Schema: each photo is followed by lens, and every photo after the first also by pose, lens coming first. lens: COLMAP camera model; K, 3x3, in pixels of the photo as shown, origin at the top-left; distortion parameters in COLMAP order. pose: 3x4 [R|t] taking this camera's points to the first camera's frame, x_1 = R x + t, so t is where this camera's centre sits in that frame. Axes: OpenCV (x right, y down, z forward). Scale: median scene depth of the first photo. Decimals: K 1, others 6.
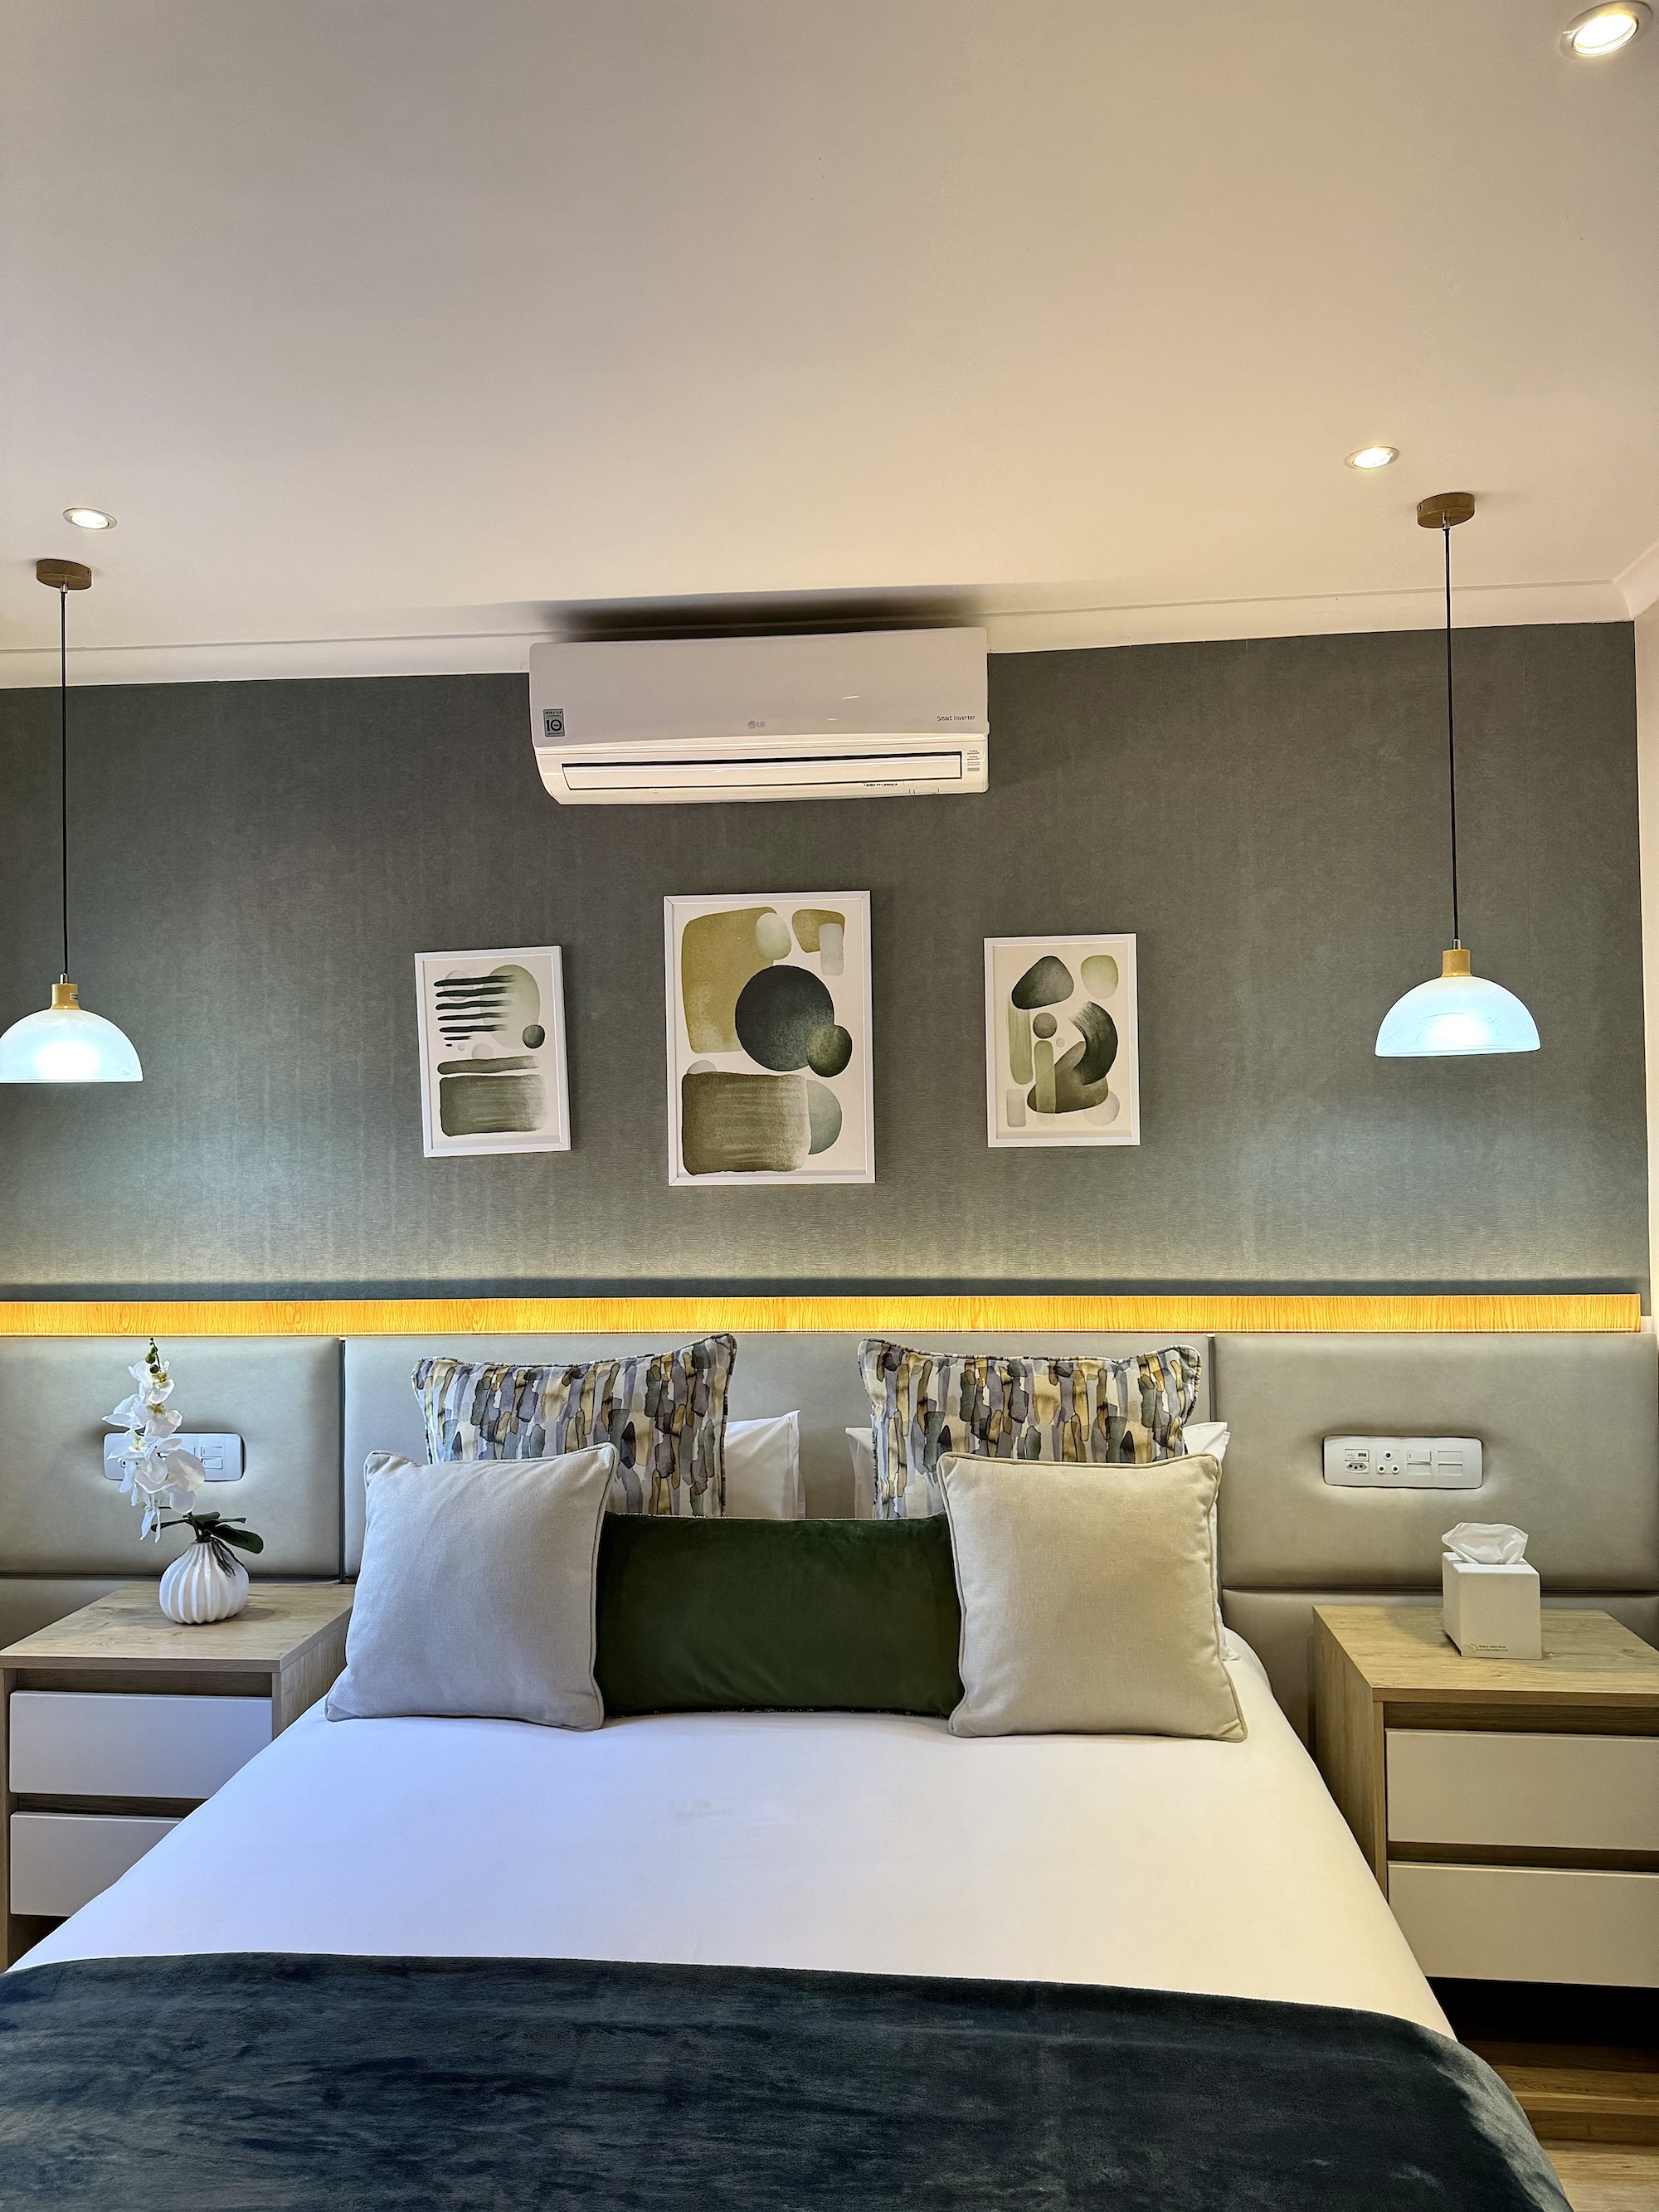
lens RADIAL K [[1586.6, 0, 851.1], [0, 1586.6, 1107.7], [0, 0, 1]] dist [0.076964, -0.037169]
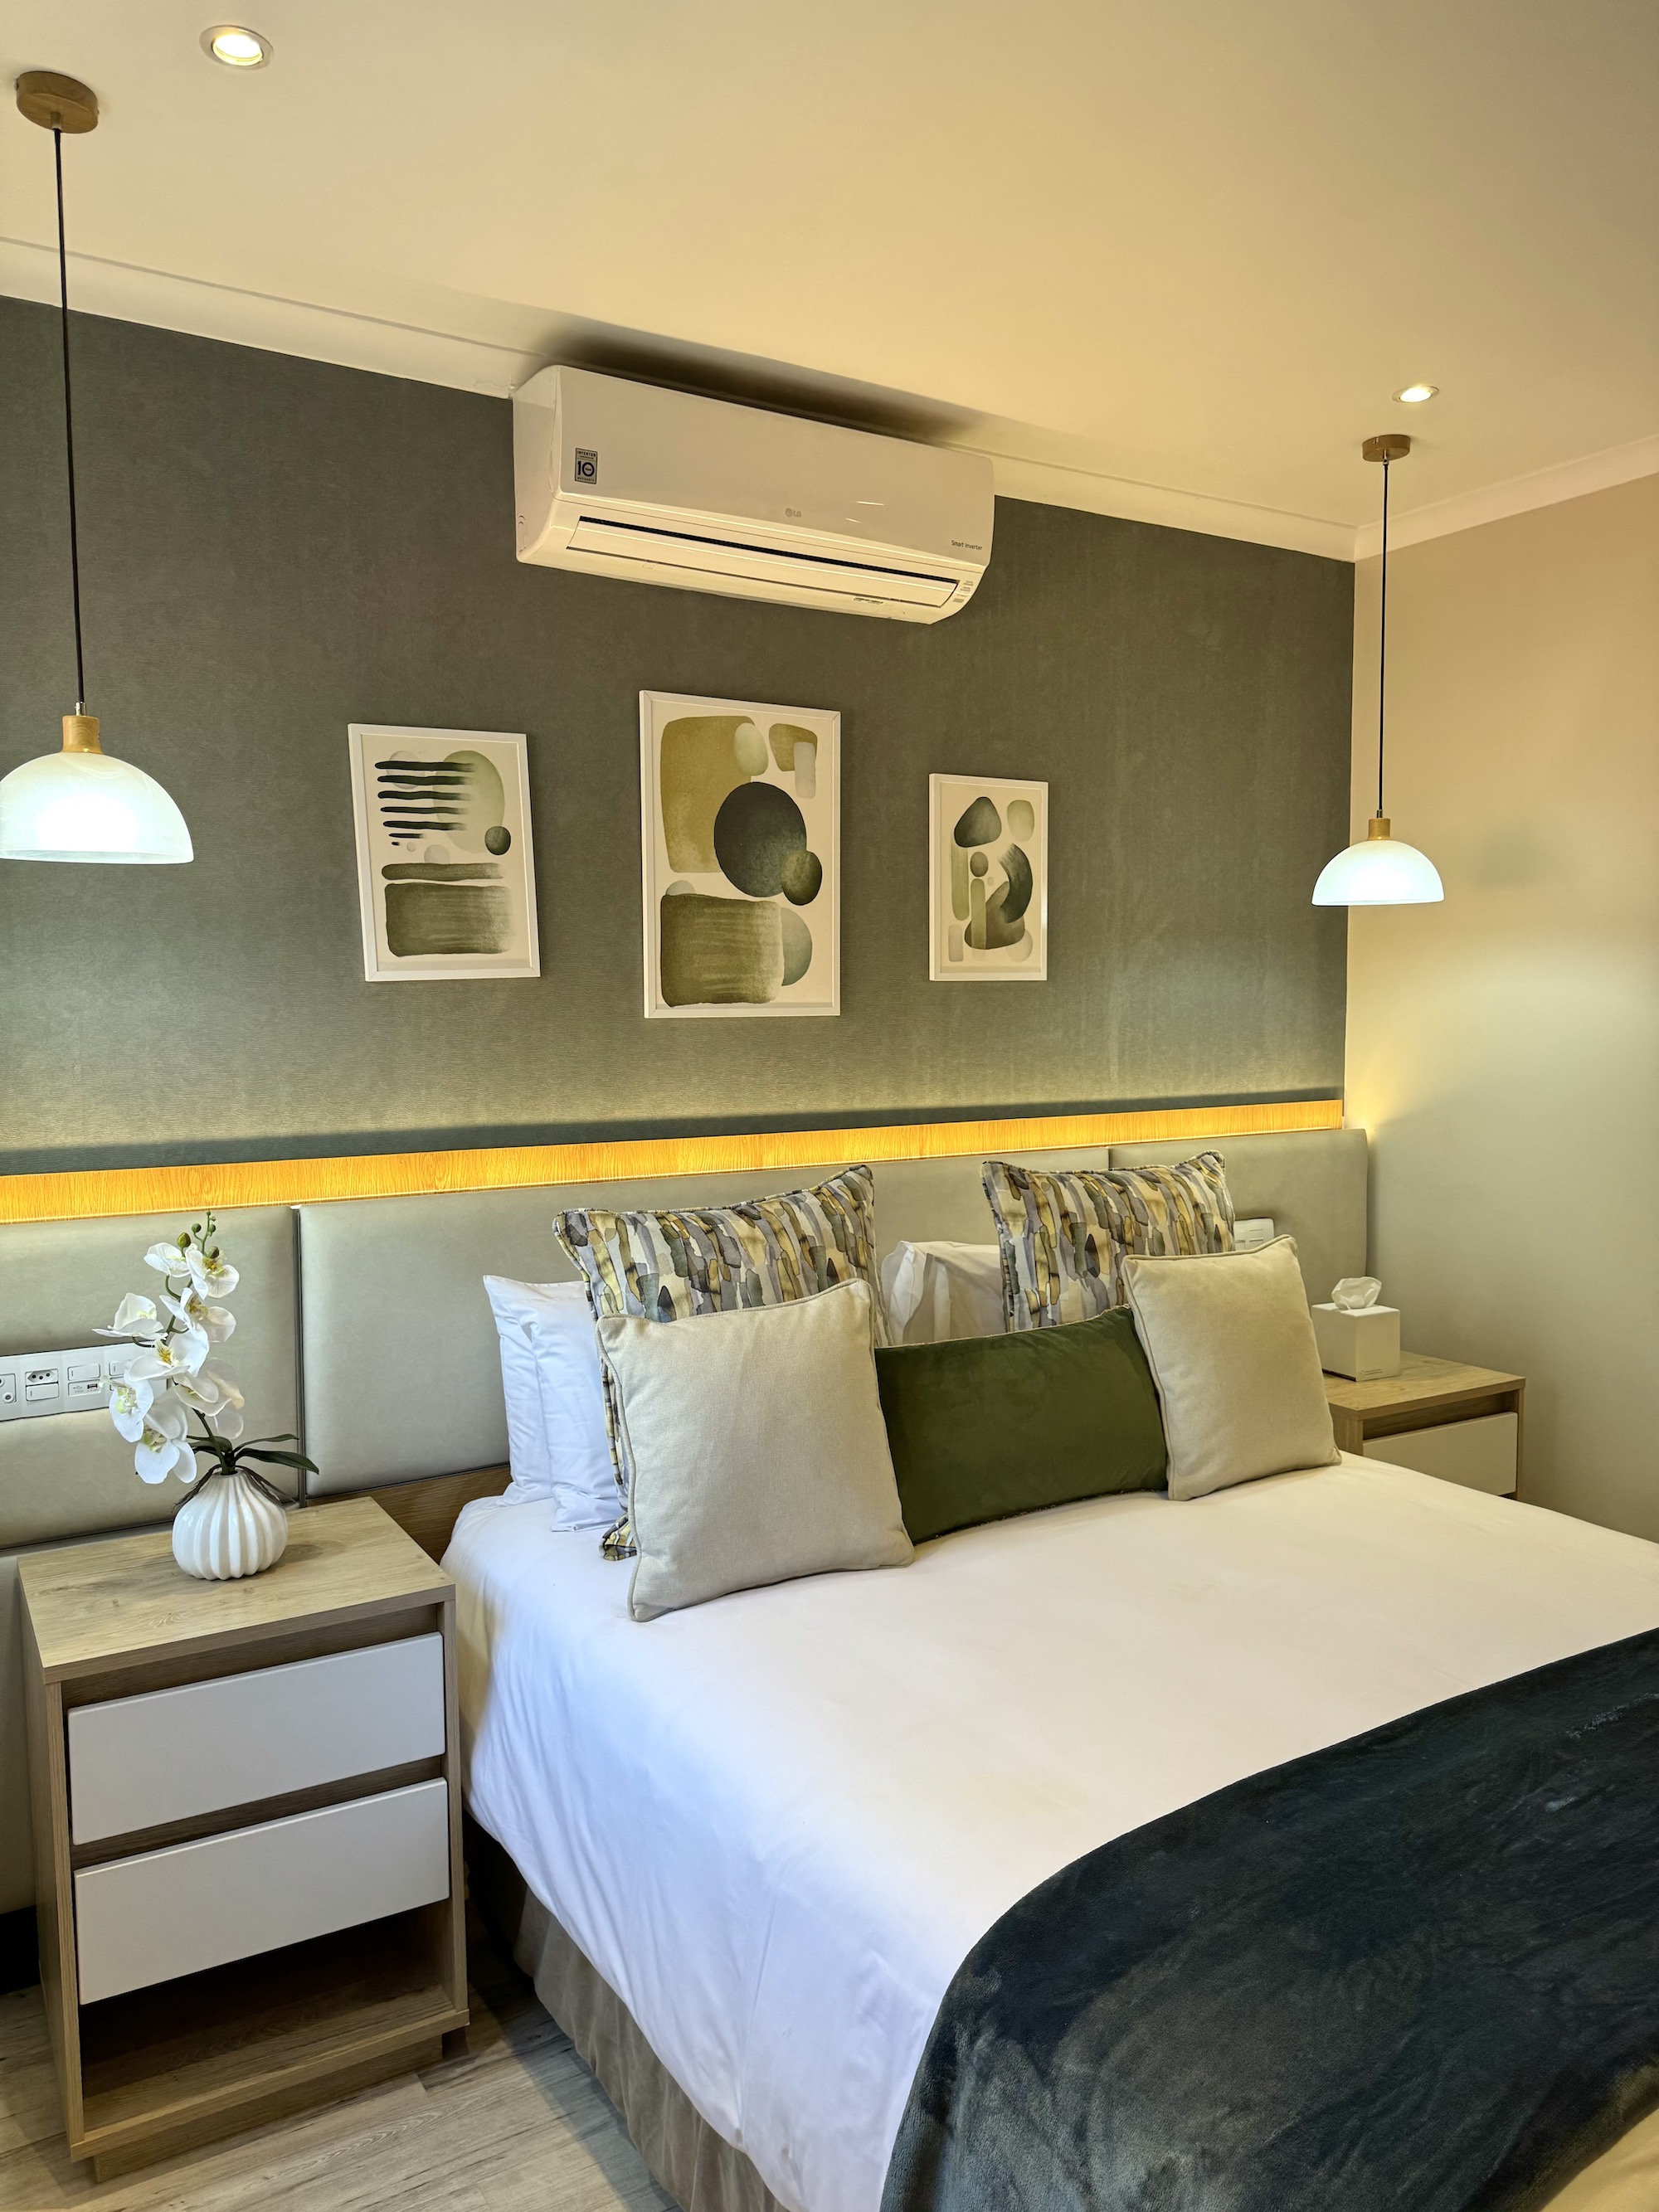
lens RADIAL K [[1586.6, 0, 840.9], [0, 1586.6, 1102.9], [0, 0, 1]] dist [0.076964, -0.037169]
pose [[0.798502, -0.030339, 0.601227, -0.585957], [-0.015202, 0.997394, 0.070521, 0.032786], [-0.601800, -0.065451, 0.795960, 0.213784]]
